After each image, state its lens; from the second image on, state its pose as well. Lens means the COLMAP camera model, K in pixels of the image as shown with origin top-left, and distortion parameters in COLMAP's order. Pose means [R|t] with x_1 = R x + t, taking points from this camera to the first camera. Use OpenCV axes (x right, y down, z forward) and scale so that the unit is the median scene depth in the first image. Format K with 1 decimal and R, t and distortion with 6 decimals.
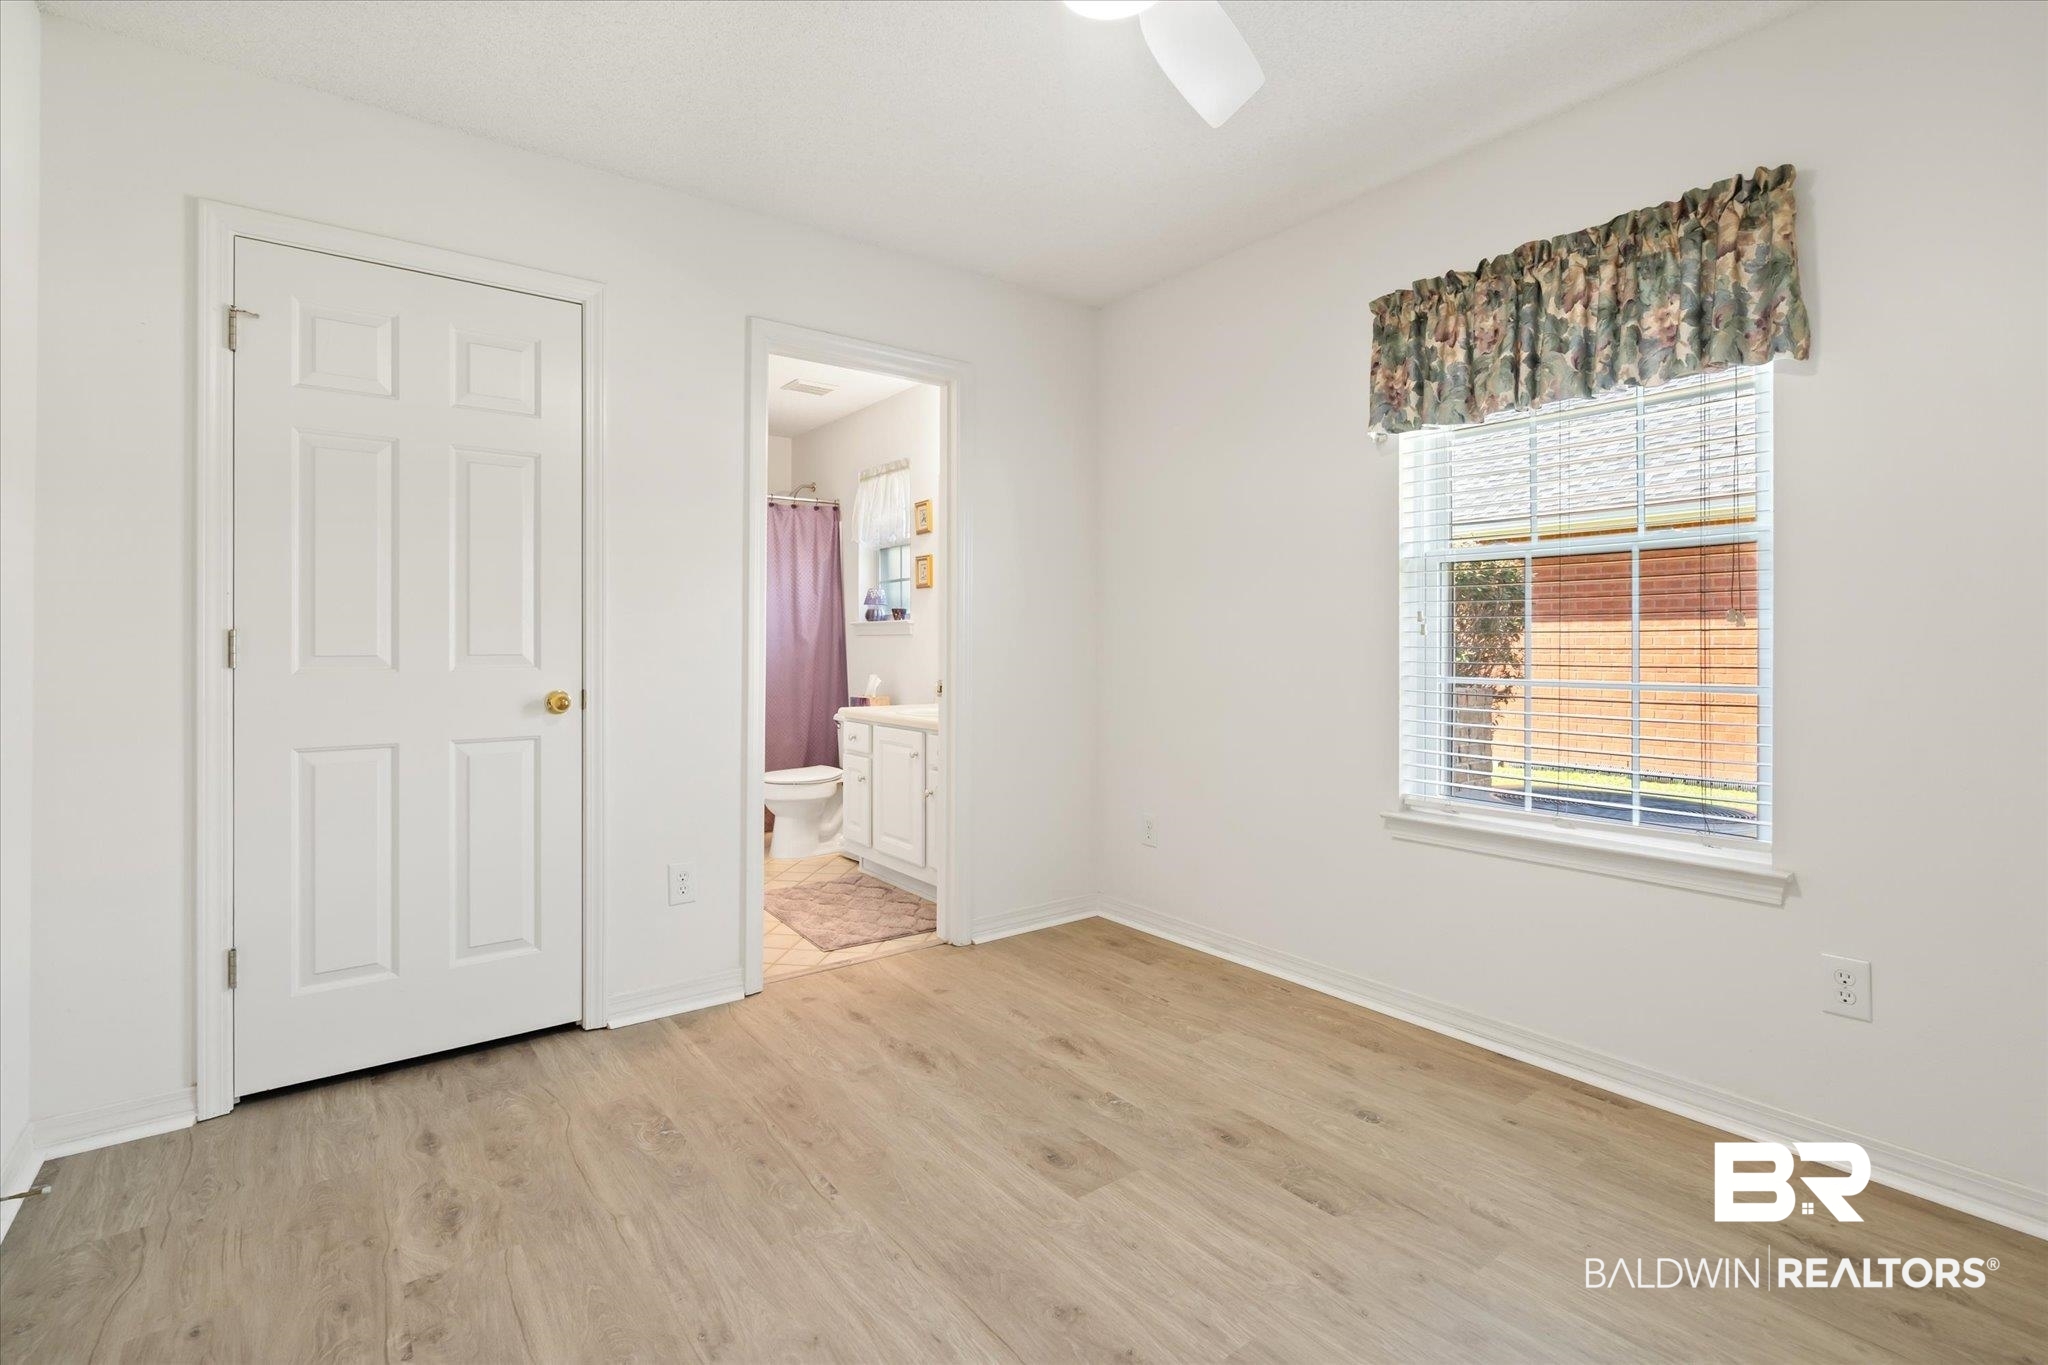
lens RADIAL K [[944.8, 0, 1008.0], [0, 944.8, 644.0], [0, 0, 1]] dist [-0.001561, 0.000888]
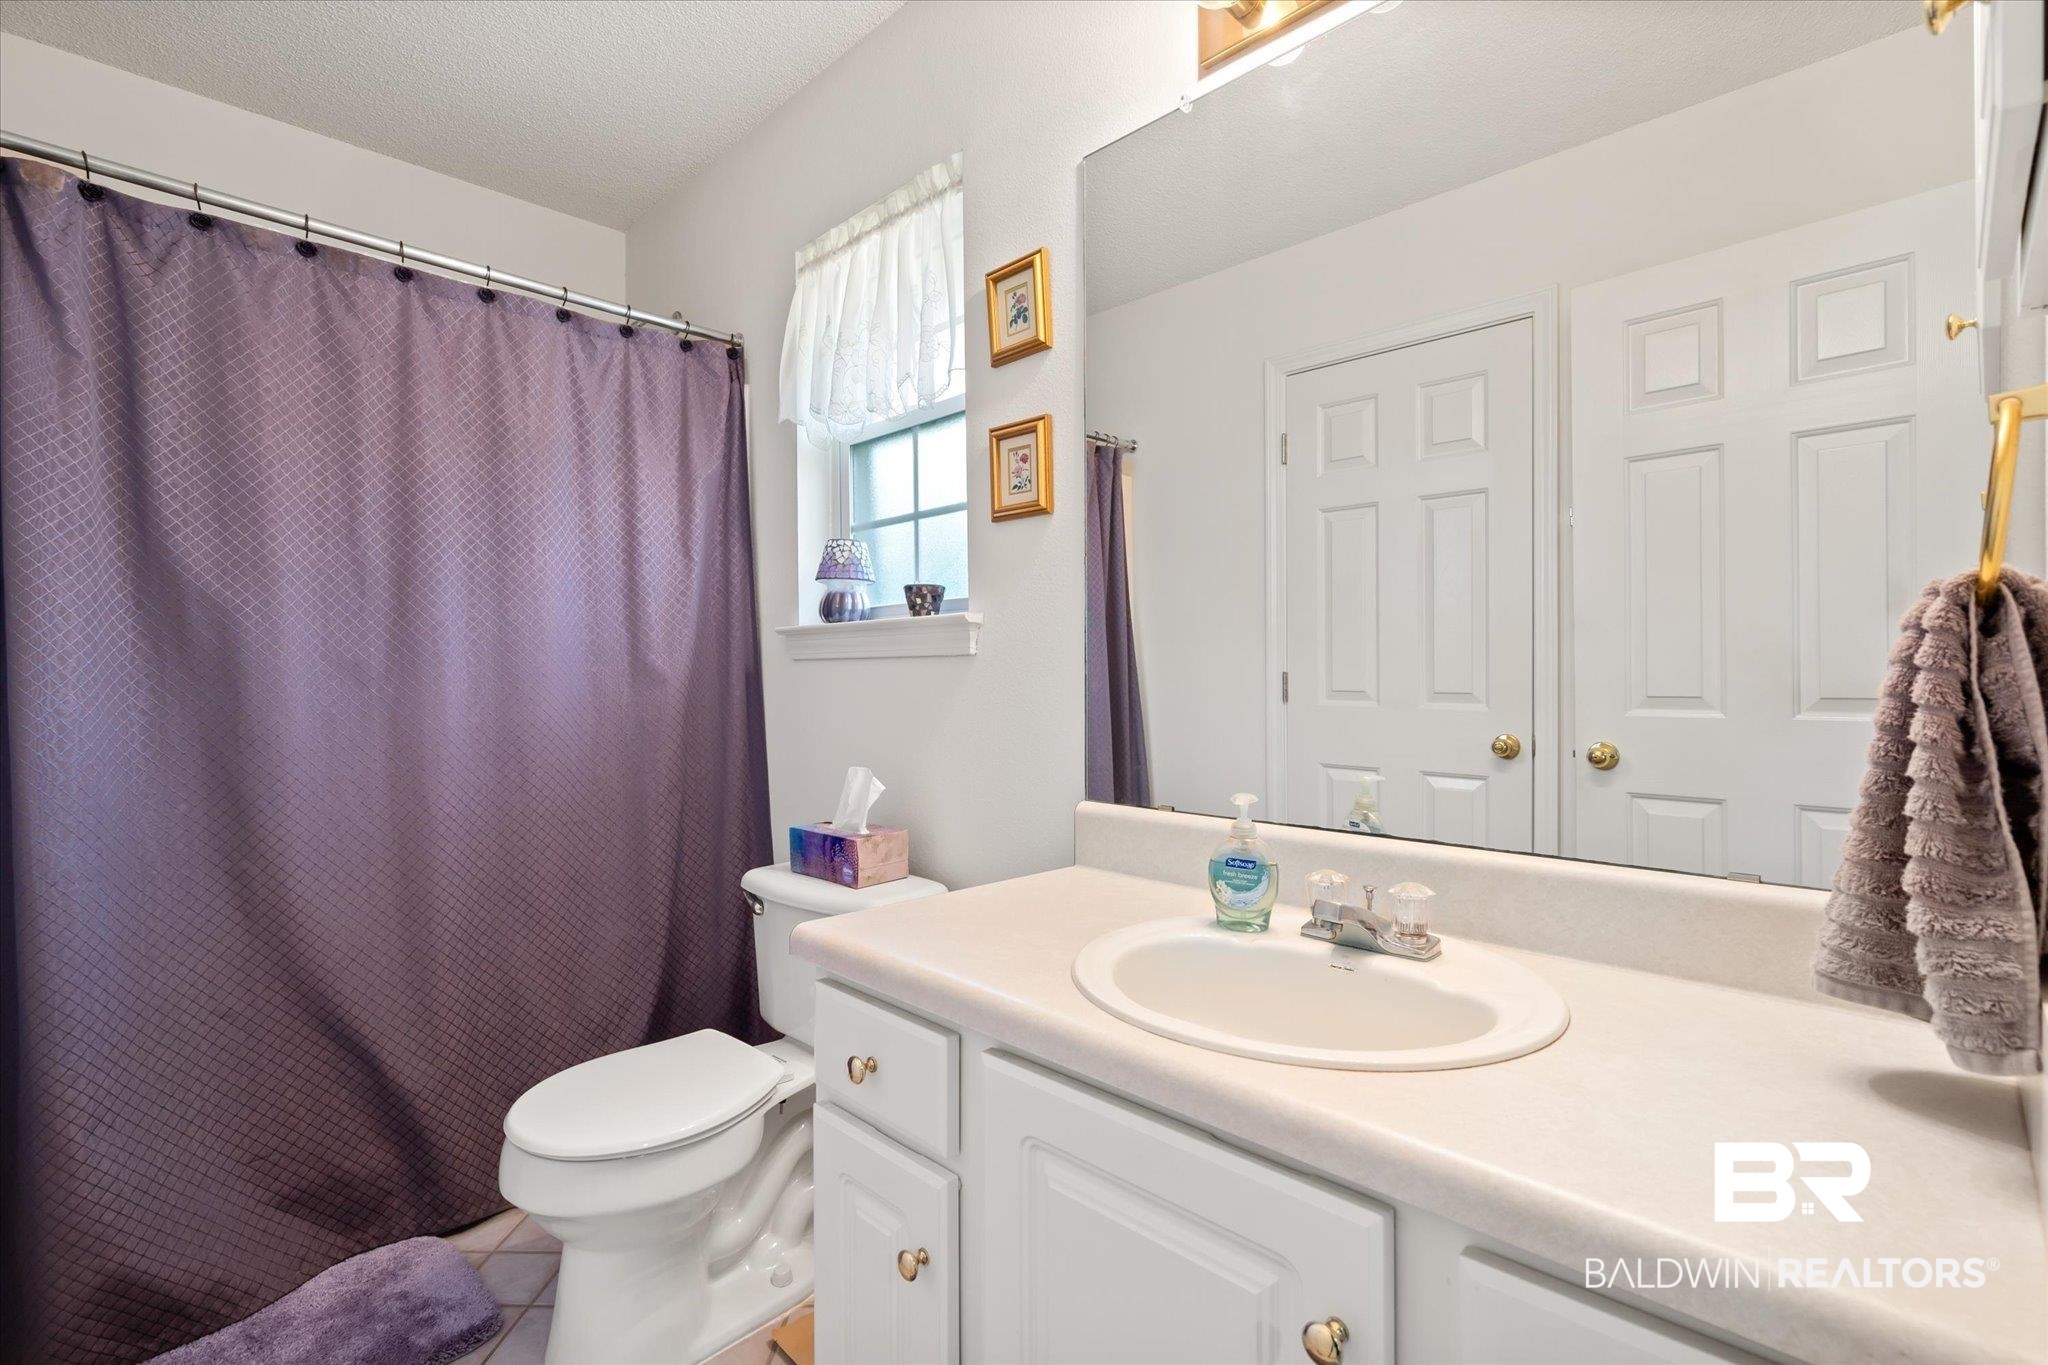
lens RADIAL K [[926.7, 0, 1013.7], [0, 926.7, 686.6], [0, 0, 1]] dist [-0.002509, -0.000564]
pose [[0.988655, -0.006599, 0.150062, -0.131056], [0.005222, 0.999941, 0.009573, -0.001185], [-0.150116, -0.008681, 0.988630, 0.617129]]
